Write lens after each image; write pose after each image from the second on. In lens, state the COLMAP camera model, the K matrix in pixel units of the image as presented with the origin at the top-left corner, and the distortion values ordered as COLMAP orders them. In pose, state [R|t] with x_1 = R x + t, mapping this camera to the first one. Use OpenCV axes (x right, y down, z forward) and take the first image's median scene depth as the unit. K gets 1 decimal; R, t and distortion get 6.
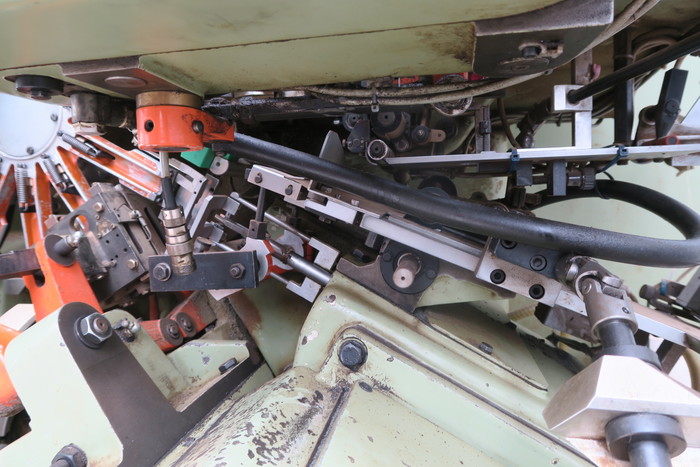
lens RADIAL K [[480.3, 0, 353.5], [0, 480.3, 232.7], [0, 0, 1]] dist [-0.023841, 0.004741]
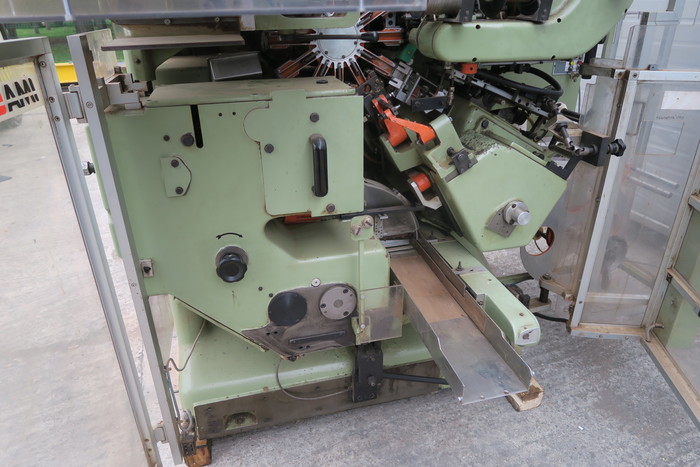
lens RADIAL K [[480.3, 0, 355.5], [0, 480.3, 233.4], [0, 0, 1]] dist [-0.023841, 0.004741]
pose [[0.905905, -0.162347, 0.391125, -2.231180], [0.008901, 0.930692, 0.365695, -0.292527], [-0.423387, -0.327803, 0.844564, -1.785085]]
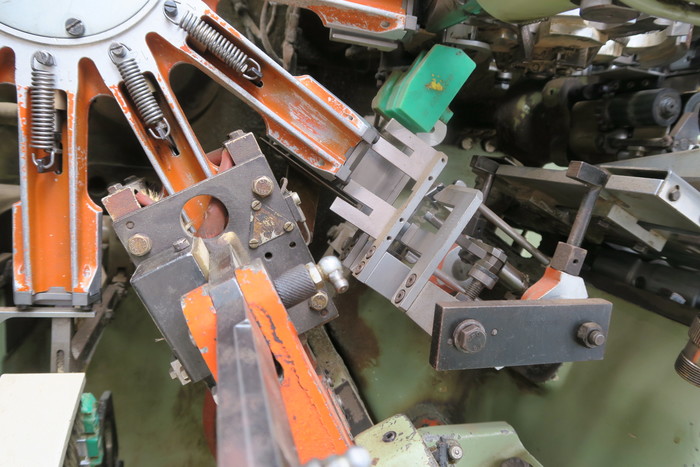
lens RADIAL K [[480.3, 0, 352.3], [0, 480.3, 234.2], [0, 0, 1]] dist [-0.023841, 0.004741]
pose [[0.891719, 0.056345, 0.449069, -0.827189], [-0.110318, 0.989353, 0.094924, -0.075536], [-0.438939, -0.134186, 0.888441, 0.639085]]
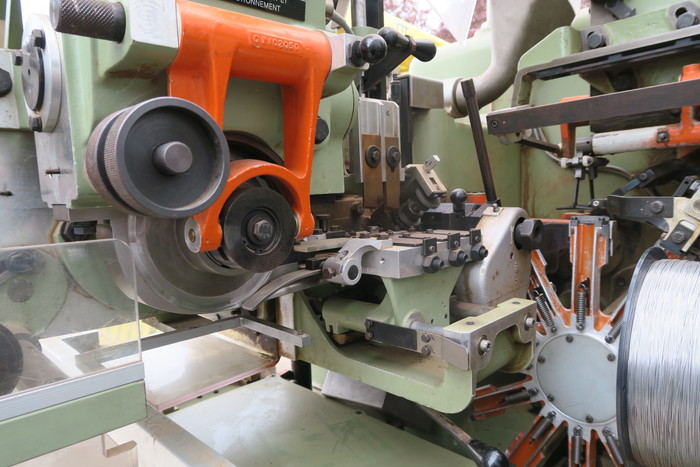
lens RADIAL K [[480.3, 0, 357.0], [0, 480.3, 233.2], [0, 0, 1]] dist [-0.023841, 0.004741]
pose [[0.825822, 0.068769, -0.559722, -0.701492], [-0.032655, 0.996703, 0.074279, -0.837451], [0.562984, -0.043064, 0.825345, -0.192472]]
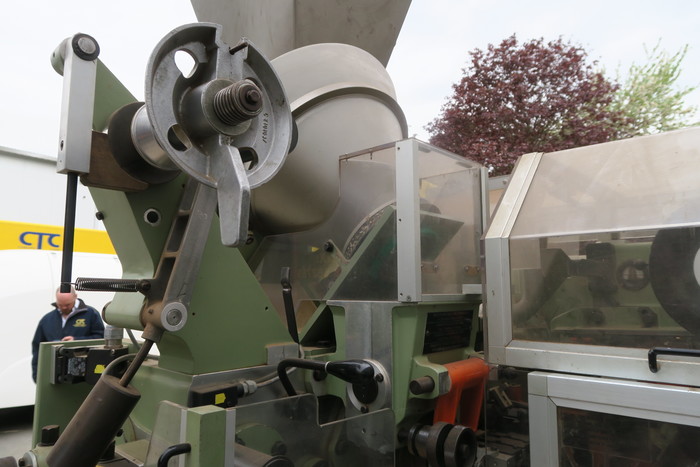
lens RADIAL K [[480.3, 0, 355.4], [0, 480.3, 235.4], [0, 0, 1]] dist [-0.023841, 0.004741]
pose [[0.847976, -0.019208, -0.529687, -0.692418], [-0.070228, 0.986461, -0.148200, -1.278203], [0.525362, 0.162869, 0.835146, -1.324582]]
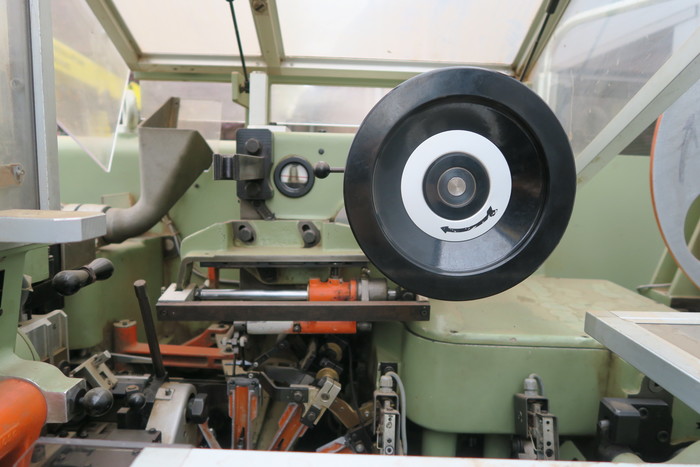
lens RADIAL K [[480.3, 0, 354.7], [0, 480.3, 234.7], [0, 0, 1]] dist [-0.023841, 0.004741]
pose [[0.981297, 0.051546, 0.185470, -0.877703], [-0.064252, 0.995933, 0.063157, -1.443892], [-0.181460, -0.073893, 0.980618, -0.364281]]
